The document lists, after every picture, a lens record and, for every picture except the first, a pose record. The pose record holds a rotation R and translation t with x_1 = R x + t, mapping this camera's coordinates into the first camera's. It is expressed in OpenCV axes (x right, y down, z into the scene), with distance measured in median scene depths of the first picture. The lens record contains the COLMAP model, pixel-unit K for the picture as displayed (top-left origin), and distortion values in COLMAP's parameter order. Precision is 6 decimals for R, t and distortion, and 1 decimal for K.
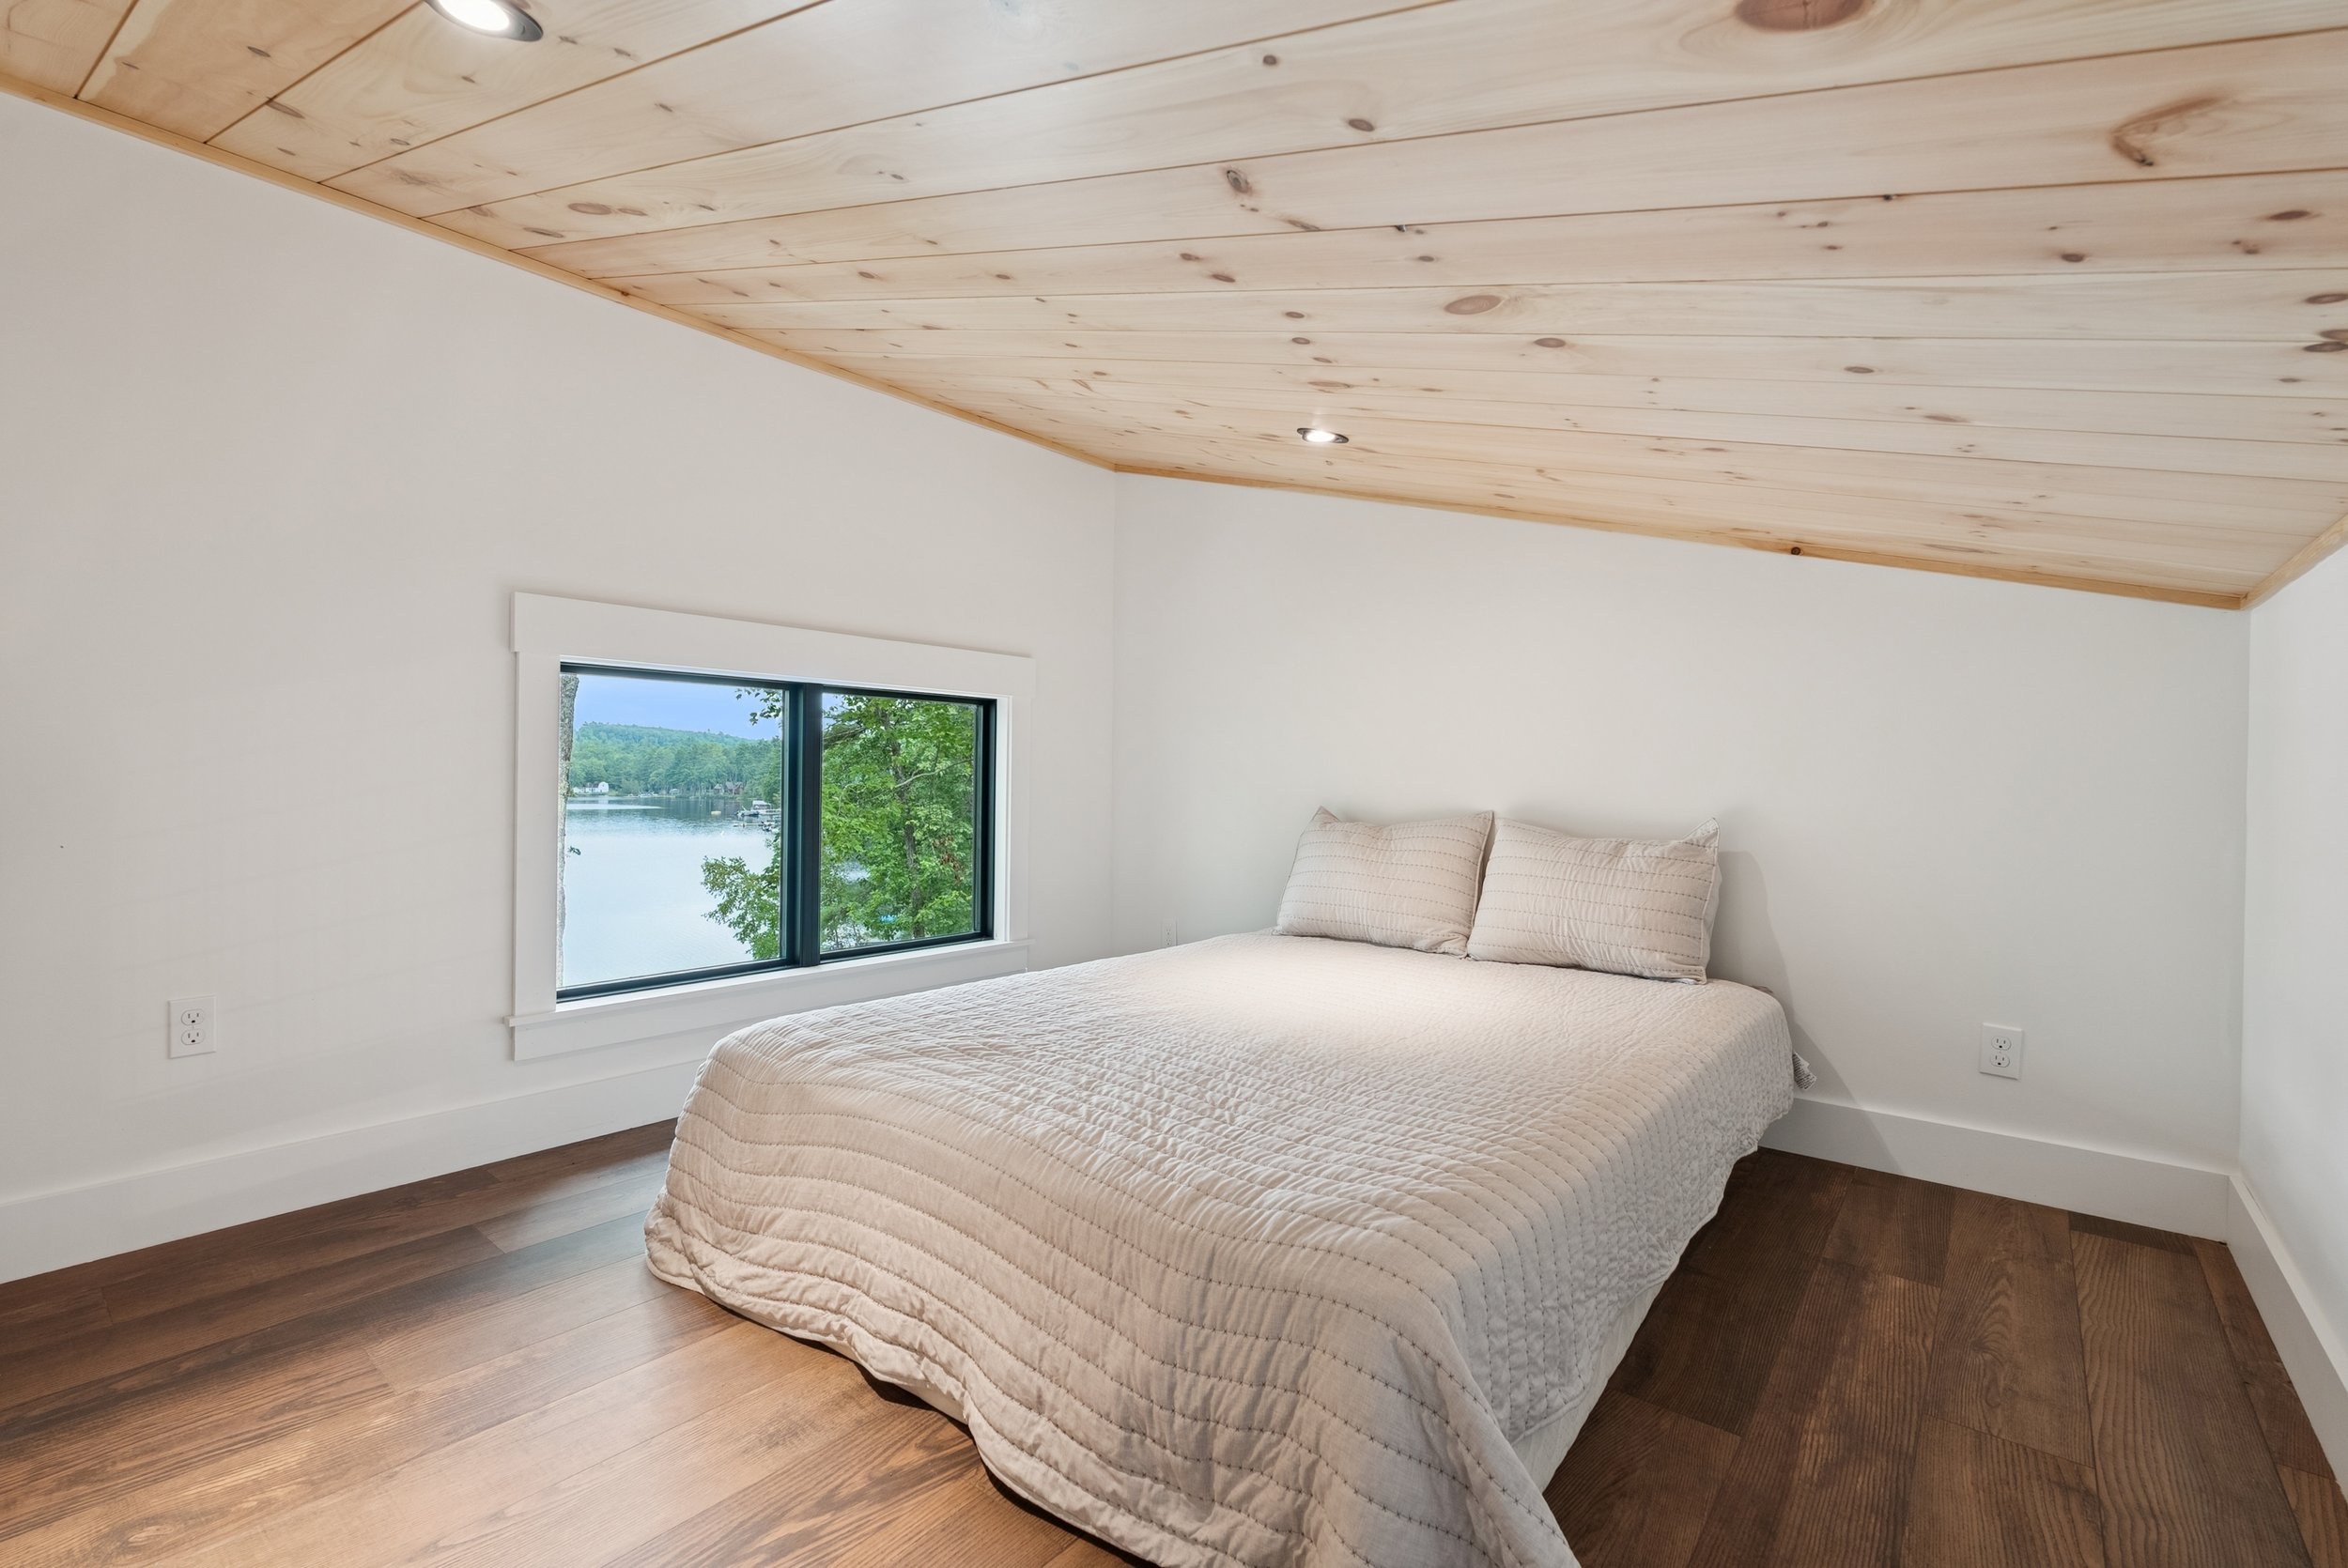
lens RADIAL K [[1031.6, 0, 1165.1], [0, 1031.6, 776.2], [0, 0, 1]] dist [-0.003804, -0.000437]
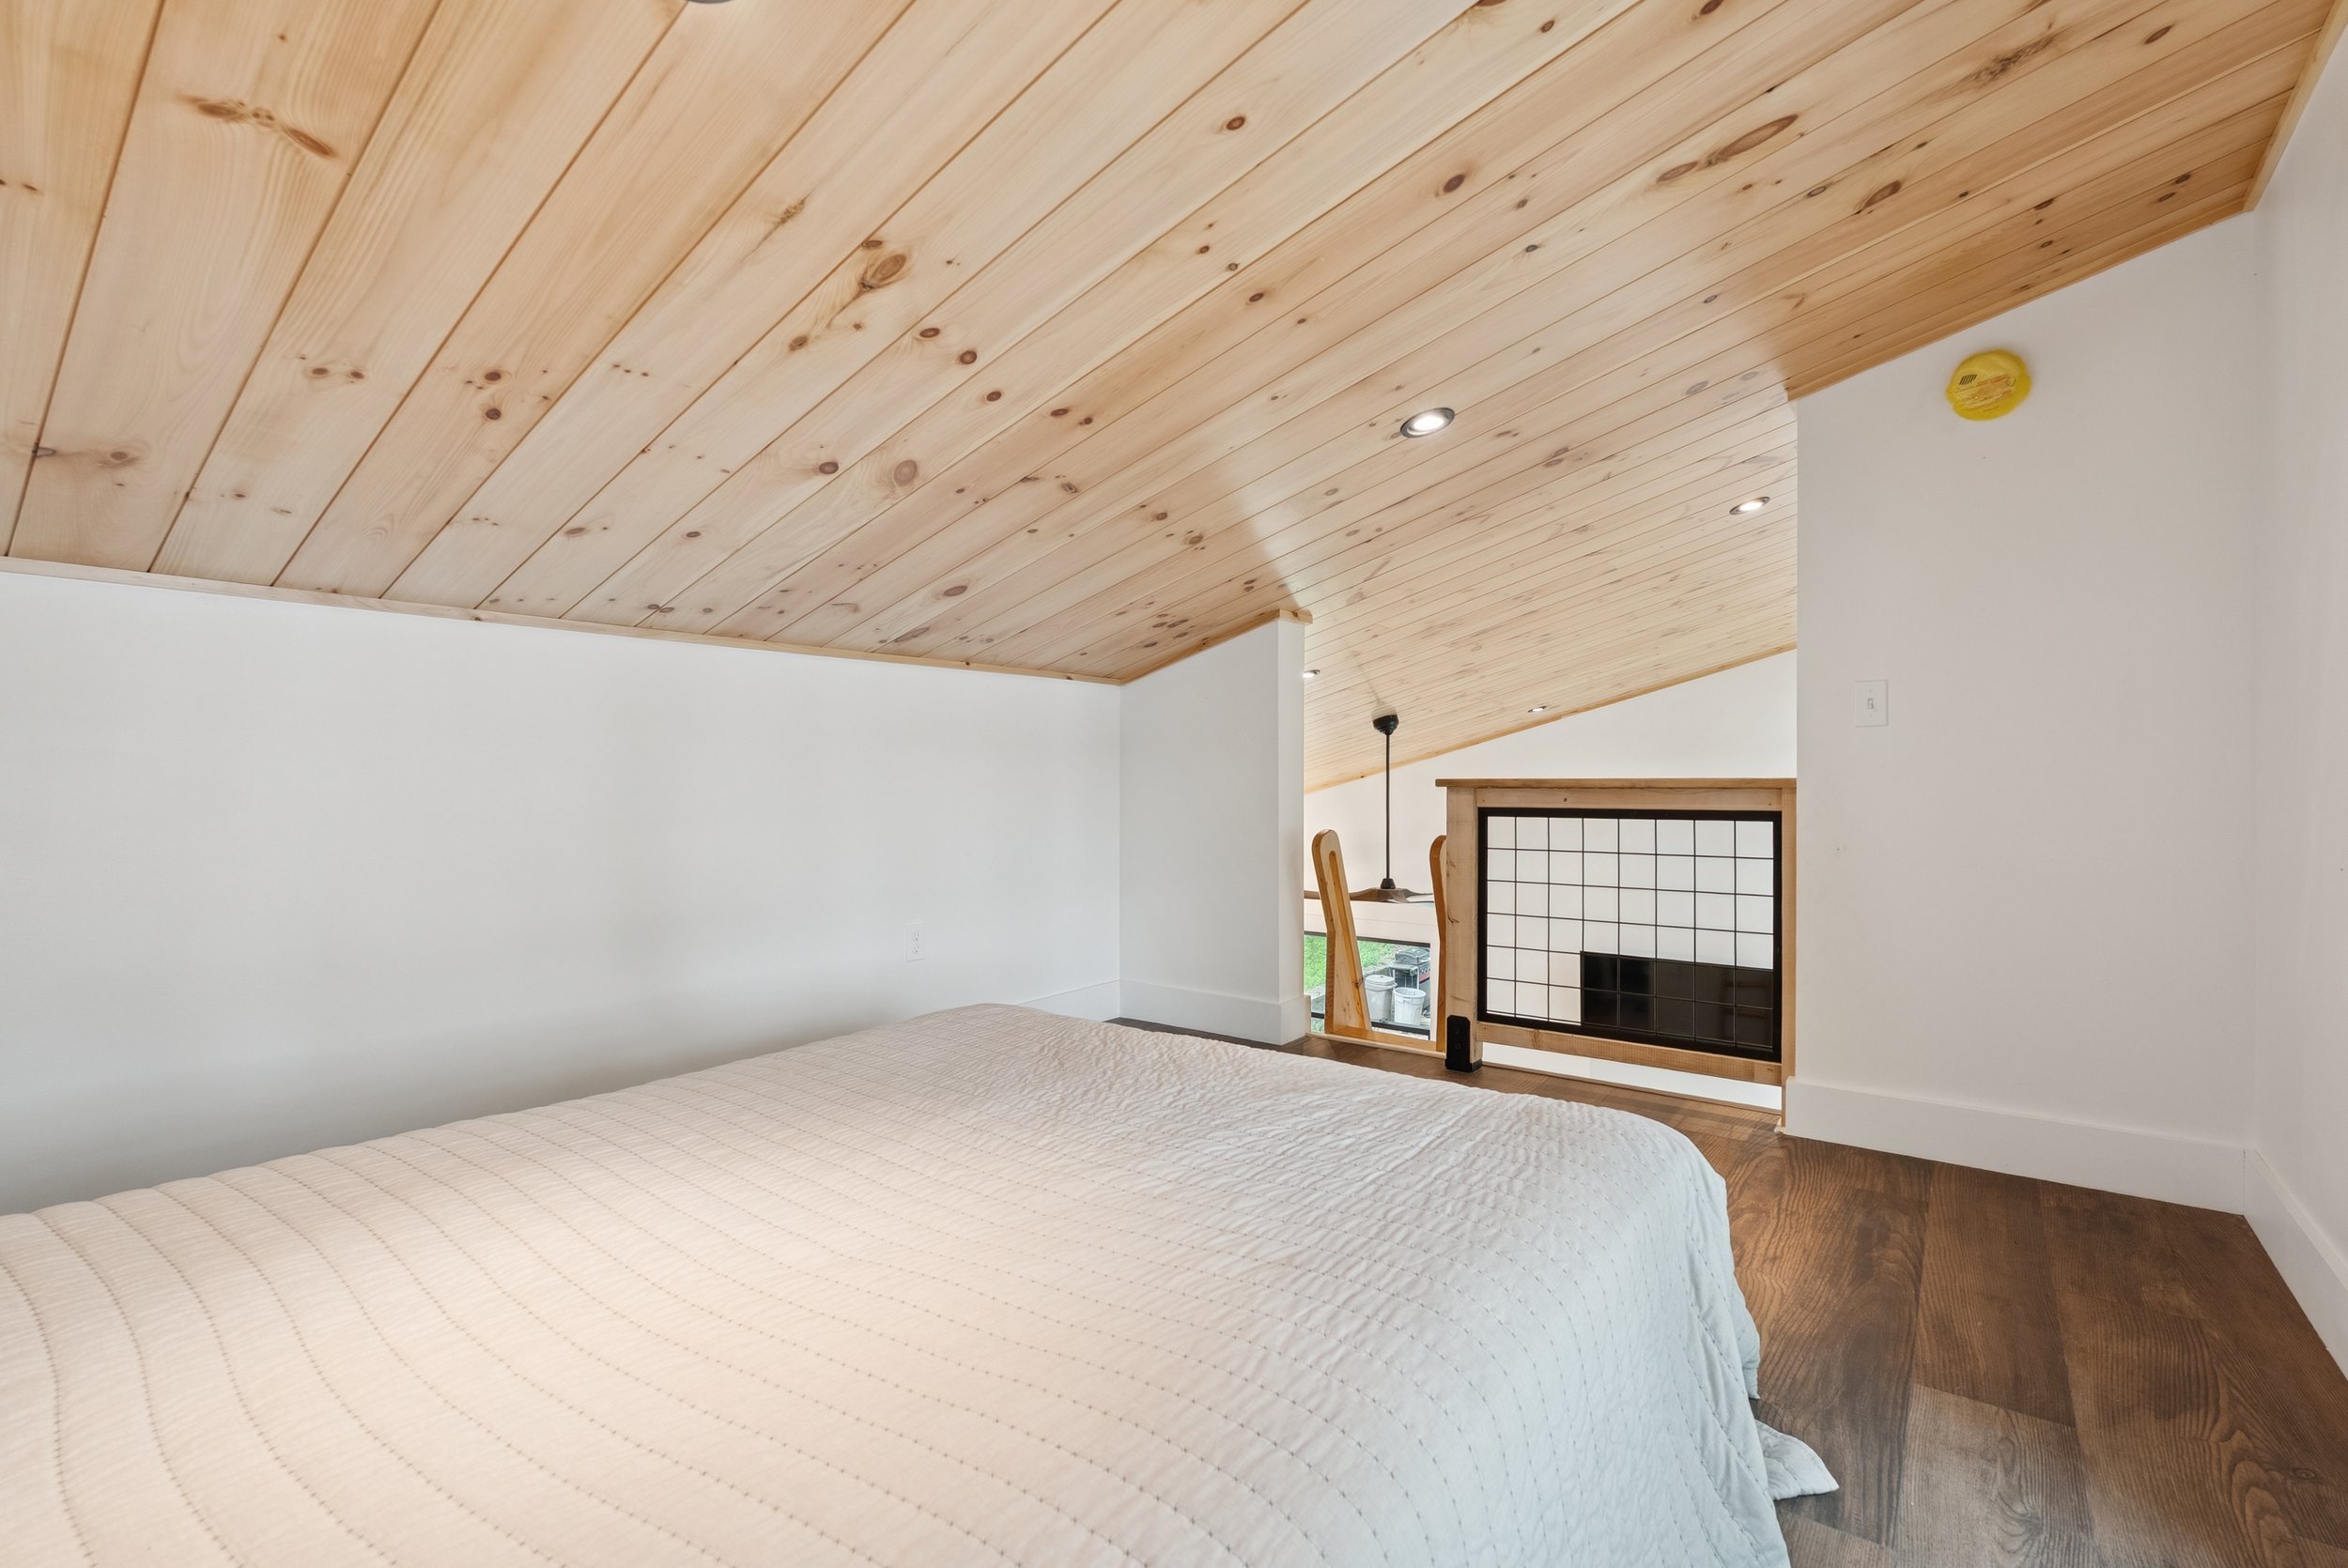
lens RADIAL K [[1031.6, 0, 1165.1], [0, 1031.6, 776.2], [0, 0, 1]] dist [-0.003804, -0.000437]
pose [[-0.999009, -0.005780, -0.044122, -0.022536], [-0.005969, 0.999974, 0.004145, -0.015585], [0.044097, 0.004404, -0.999018, 2.264676]]
